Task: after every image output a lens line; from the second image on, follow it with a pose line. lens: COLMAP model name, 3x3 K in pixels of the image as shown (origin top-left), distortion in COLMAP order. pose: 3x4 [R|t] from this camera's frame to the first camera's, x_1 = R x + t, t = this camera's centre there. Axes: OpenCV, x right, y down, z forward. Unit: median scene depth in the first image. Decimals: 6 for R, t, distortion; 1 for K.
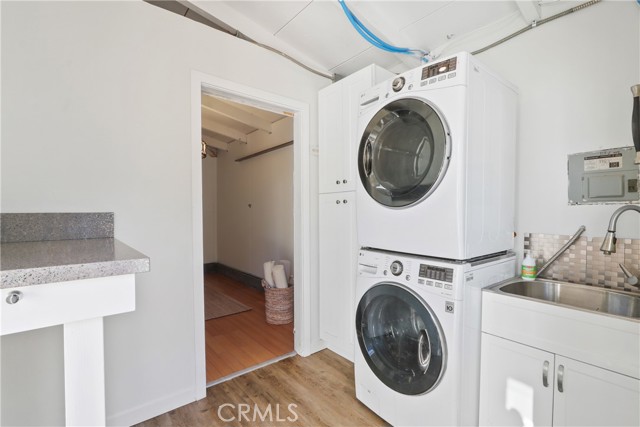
lens RADIAL K [[299.2, 0, 322.2], [0, 299.2, 213.1], [0, 0, 1]] dist [-0.021976, 0.005207]
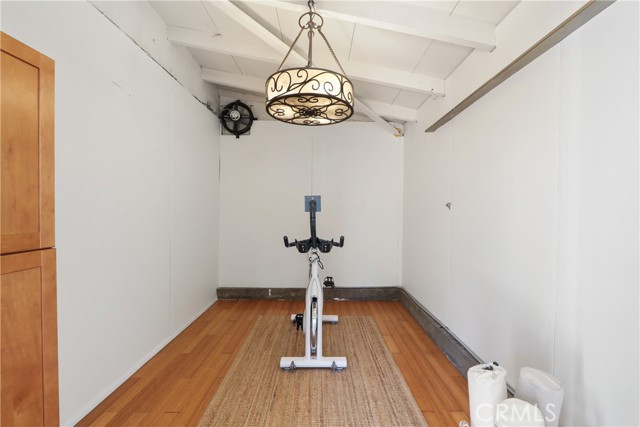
lens RADIAL K [[299.2, 0, 321.3], [0, 299.2, 210.8], [0, 0, 1]] dist [-0.021976, 0.005207]
pose [[0.785639, -0.003765, -0.618674, -0.084057], [0.000546, 0.999985, -0.005393, -0.011174], [0.618685, 0.003899, 0.785629, 0.401544]]
